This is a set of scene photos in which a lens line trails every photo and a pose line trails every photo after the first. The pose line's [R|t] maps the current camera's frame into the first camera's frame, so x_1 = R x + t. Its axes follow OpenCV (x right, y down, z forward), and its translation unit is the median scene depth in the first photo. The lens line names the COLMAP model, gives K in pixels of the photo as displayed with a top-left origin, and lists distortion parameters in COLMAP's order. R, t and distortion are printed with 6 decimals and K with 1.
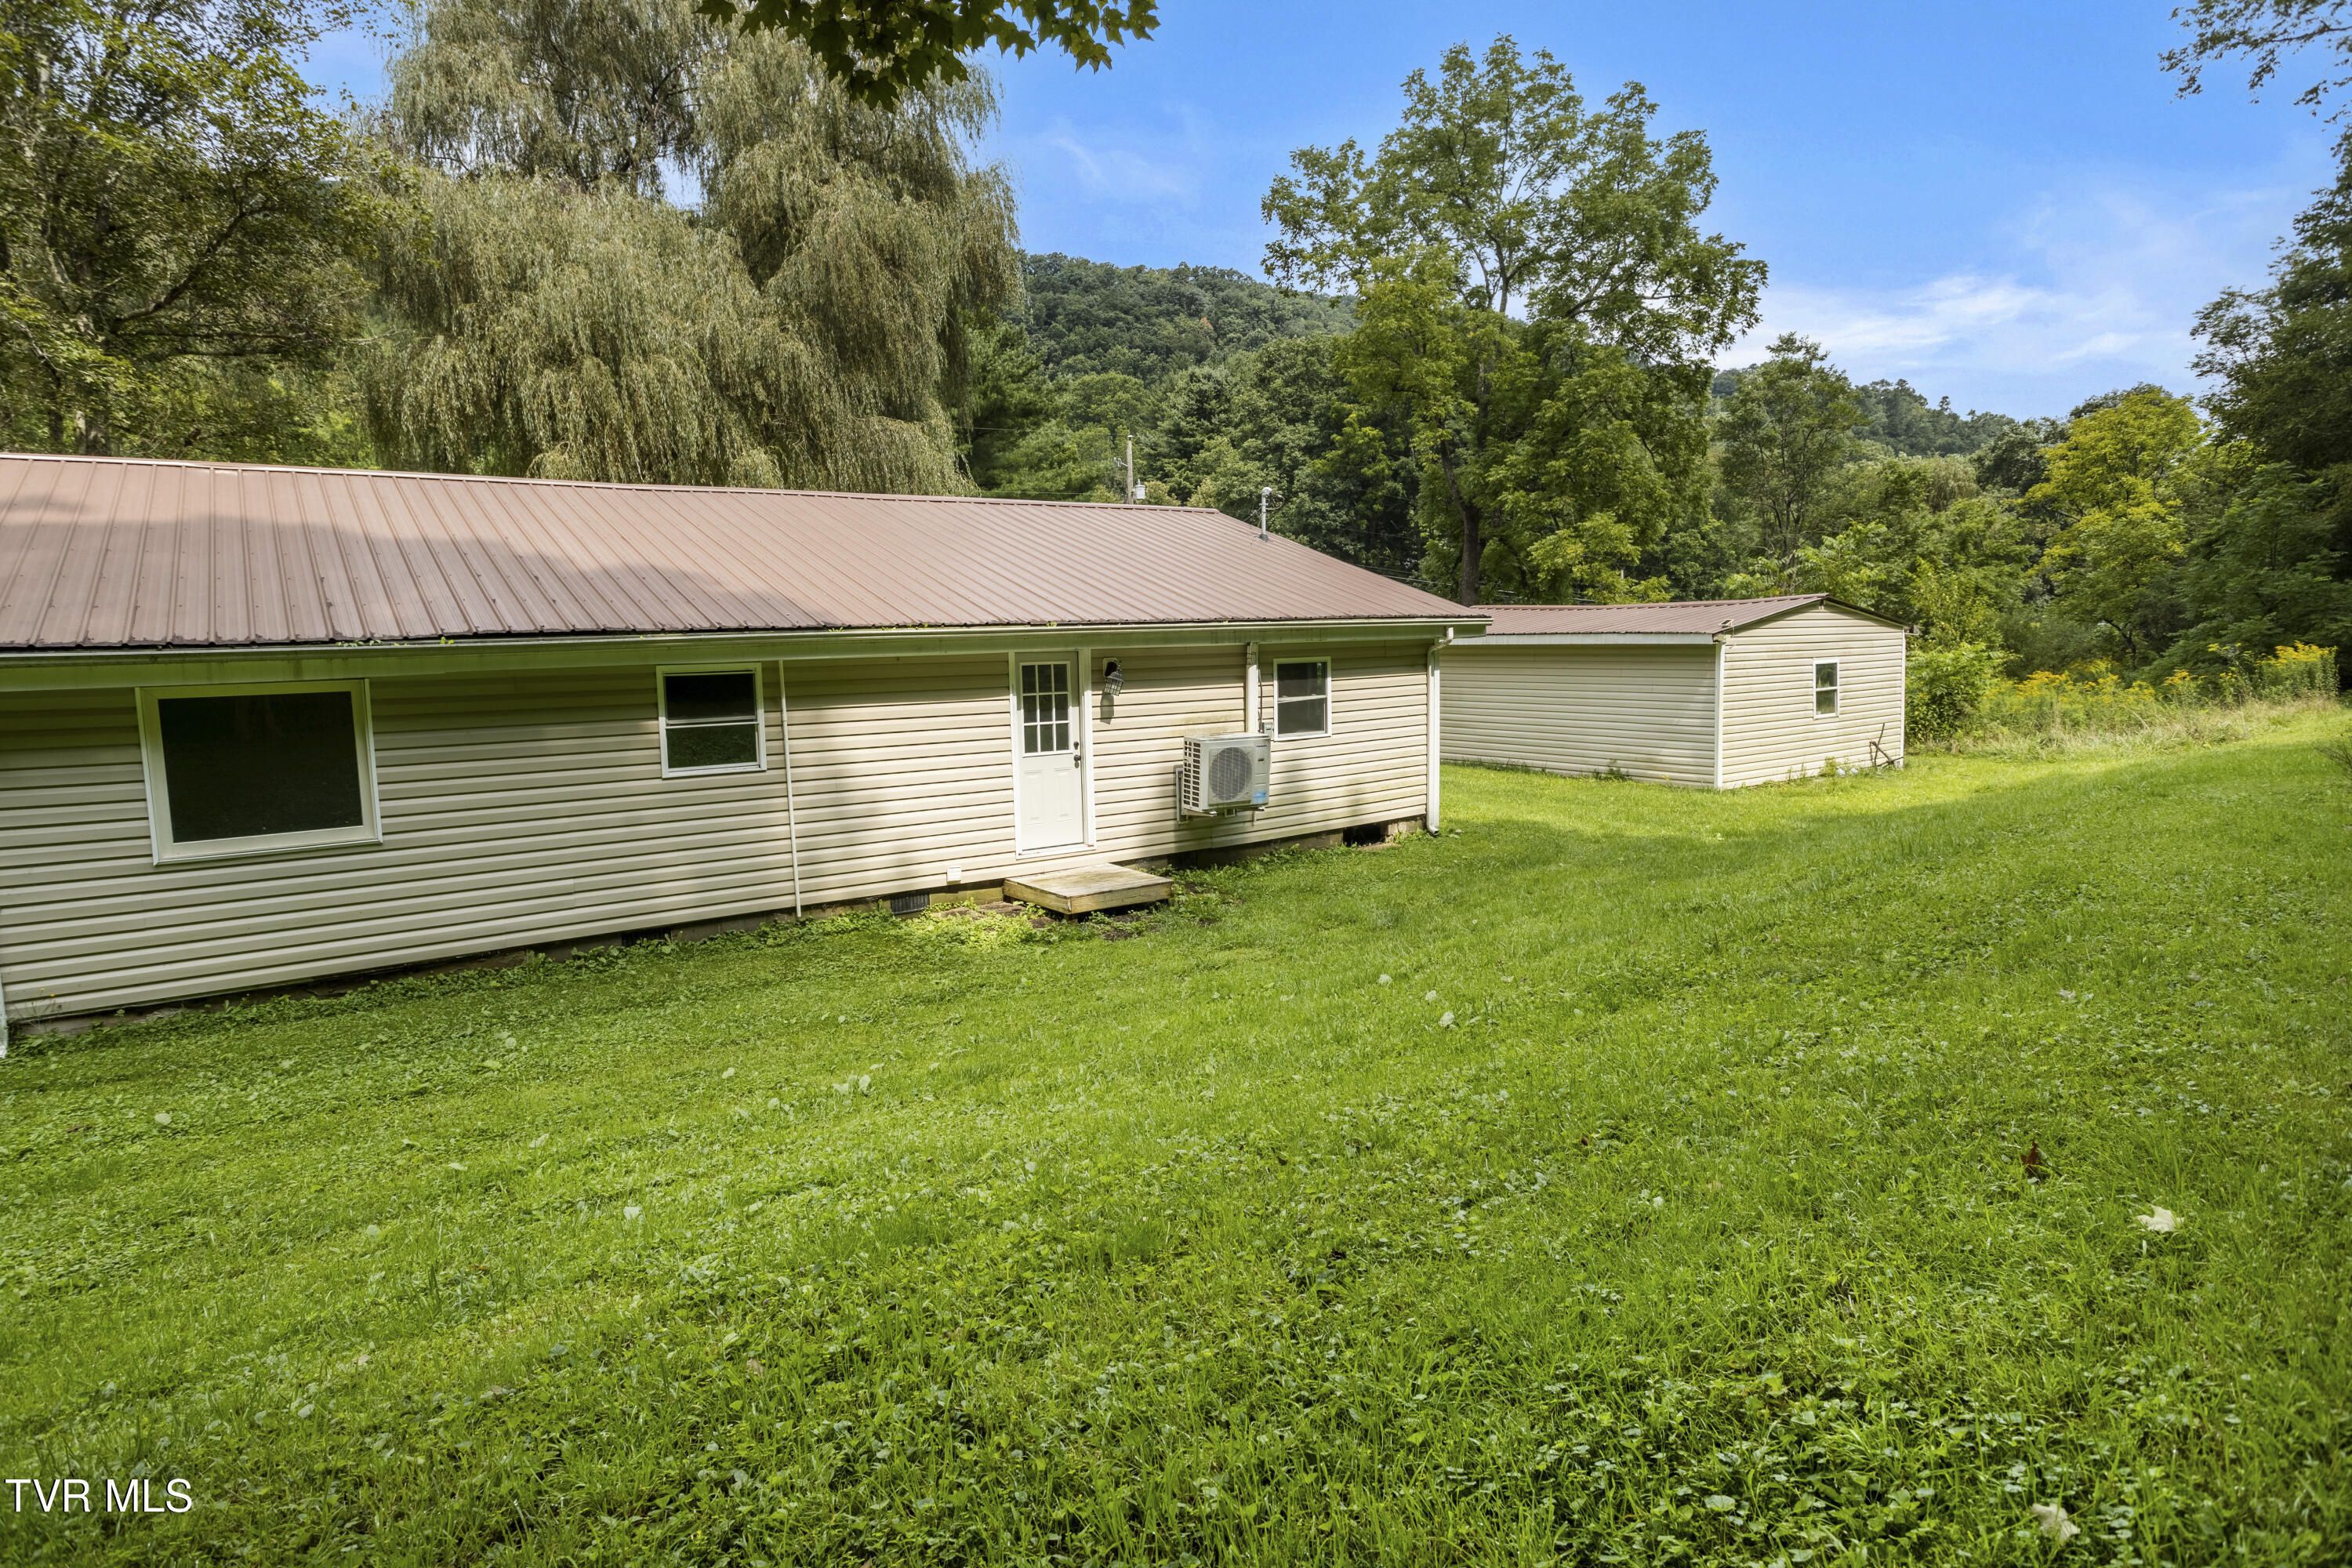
lens RADIAL K [[1324.9, 0, 1179.3], [0, 1324.9, 773.6], [0, 0, 1]] dist [-0.037976, 0.064731]
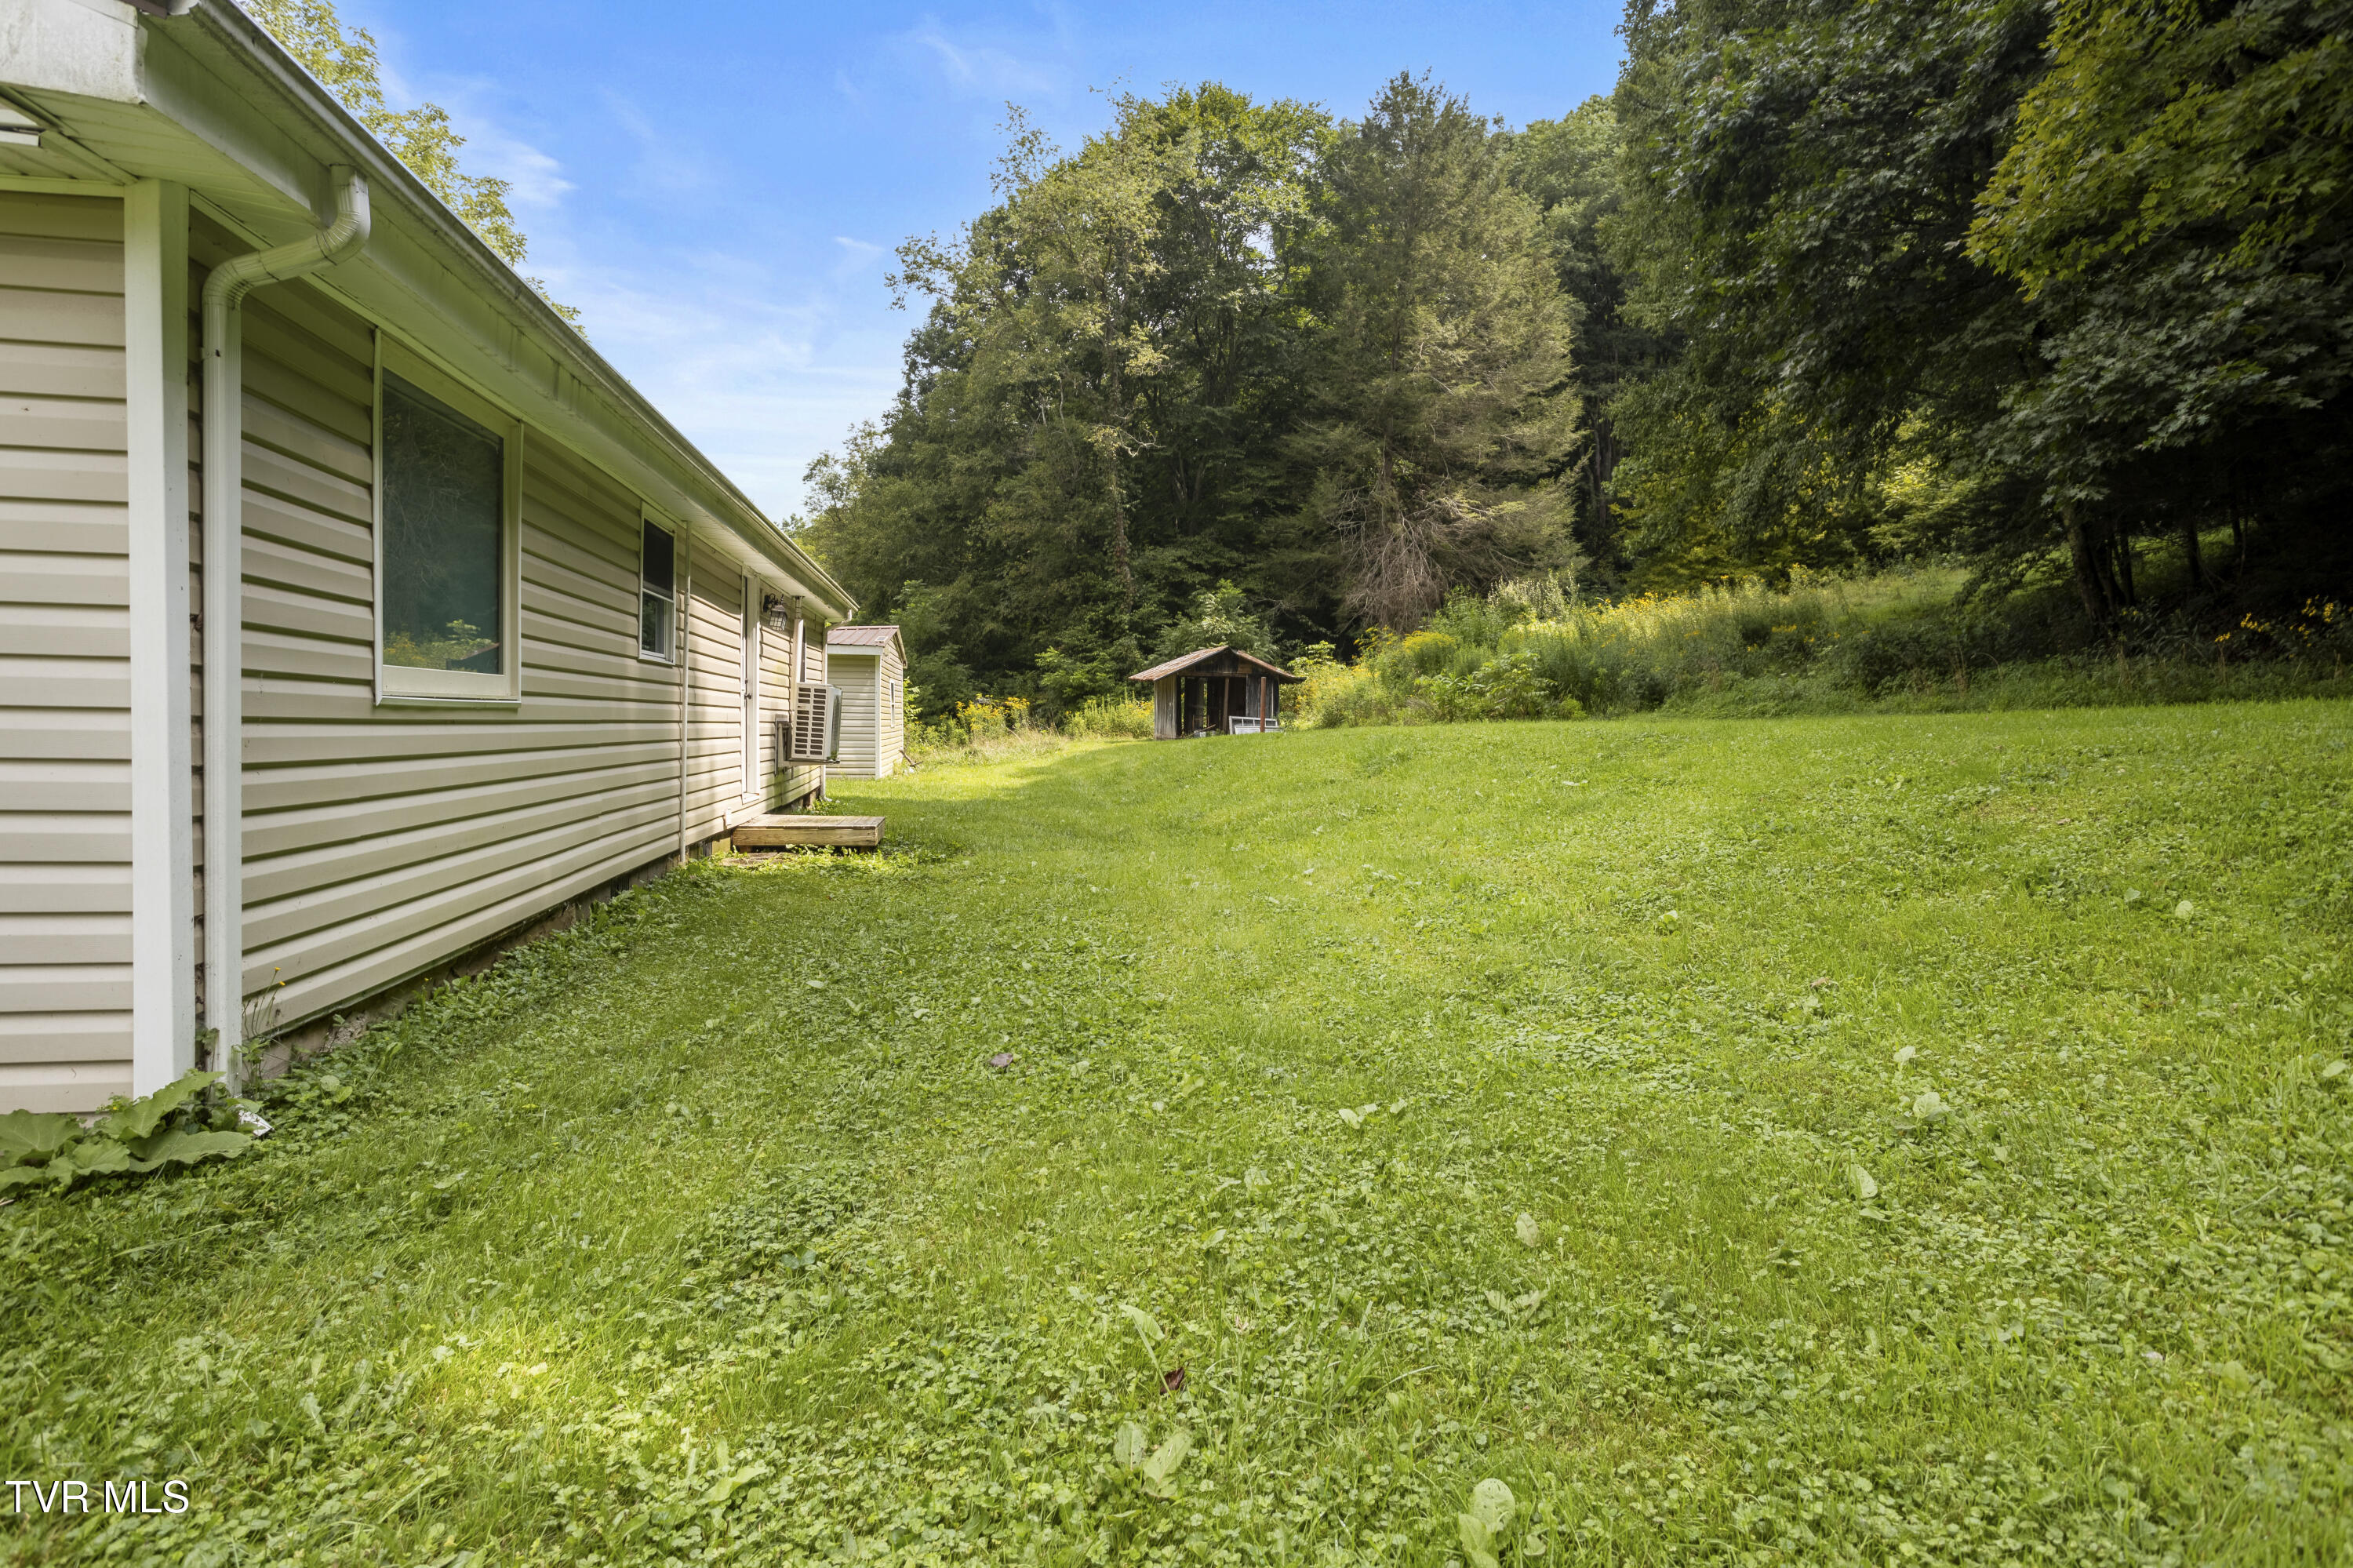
lens RADIAL K [[1325.5, 0, 1179.8], [0, 1325.5, 773.6], [0, 0, 1]] dist [-0.037976, 0.064731]
pose [[0.509318, -0.008505, 0.860537, -0.218699], [0.071761, 0.996888, -0.032620, 0.028188], [-0.857582, 0.078367, 0.508343, 0.092574]]
